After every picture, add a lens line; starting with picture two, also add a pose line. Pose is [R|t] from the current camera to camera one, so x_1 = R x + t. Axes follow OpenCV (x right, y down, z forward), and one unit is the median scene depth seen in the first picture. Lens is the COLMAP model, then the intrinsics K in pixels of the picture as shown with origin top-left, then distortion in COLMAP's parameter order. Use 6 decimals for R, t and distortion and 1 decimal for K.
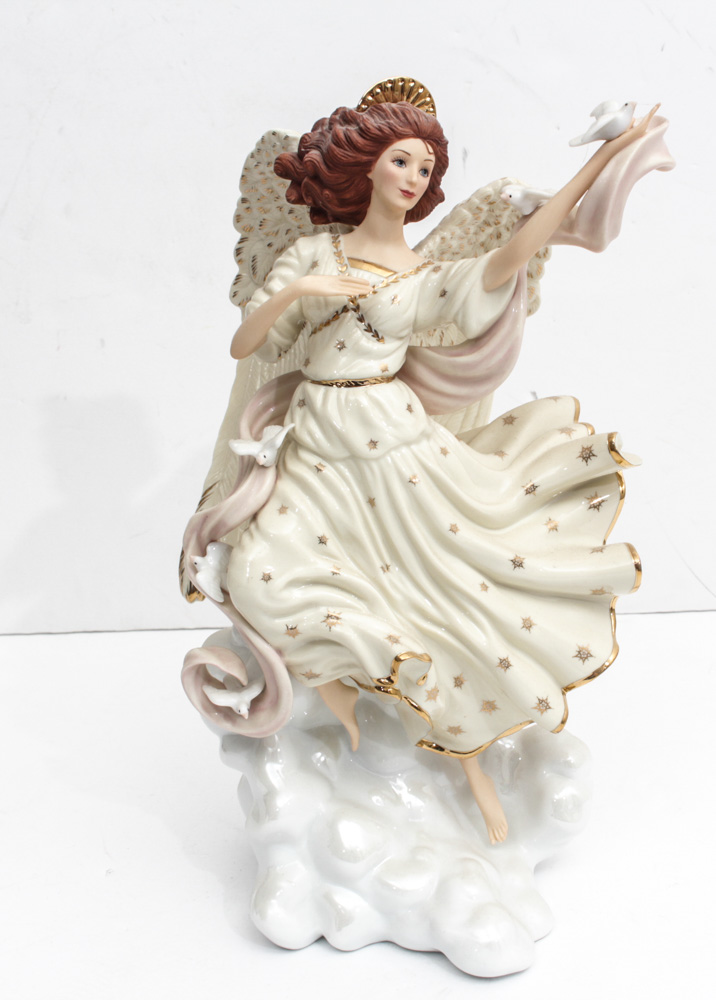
lens RADIAL K [[1592.9, 0, 438.4], [0, 1592.9, 500.2], [0, 0, 1]] dist [-0.146566, -0.014047]
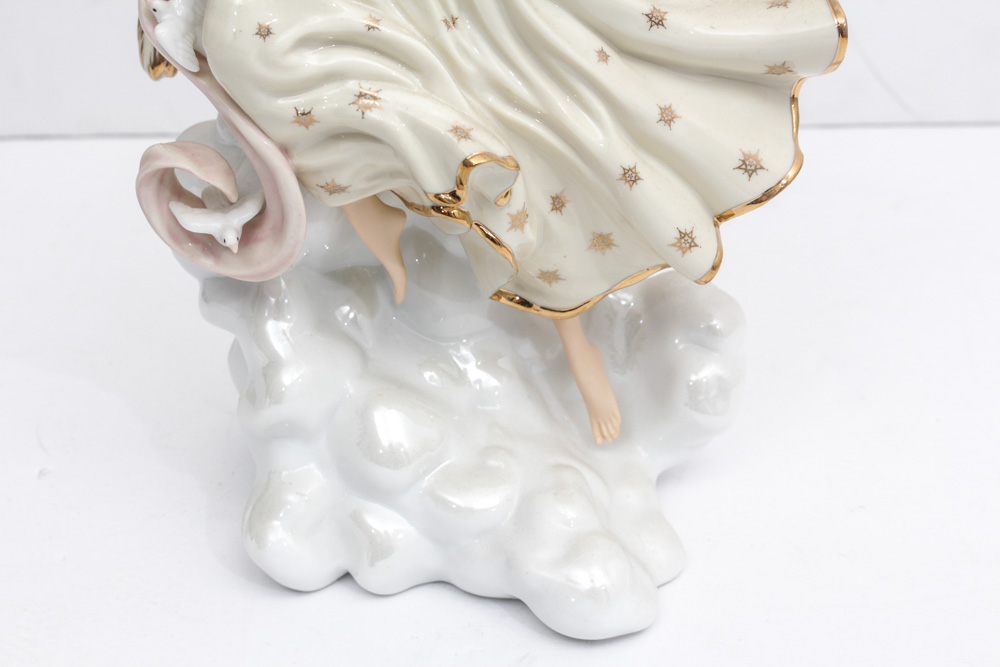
lens RADIAL K [[1124.9, 0, 500.0], [0, 1124.9, 333.5], [0, 0, 1]] dist [0.010426, 0.009220]
pose [[0.999328, 0.021307, 0.029830, -0.024127], [-0.025955, 0.985901, 0.165306, 0.090936], [-0.025887, -0.165969, 0.985791, 0.530239]]
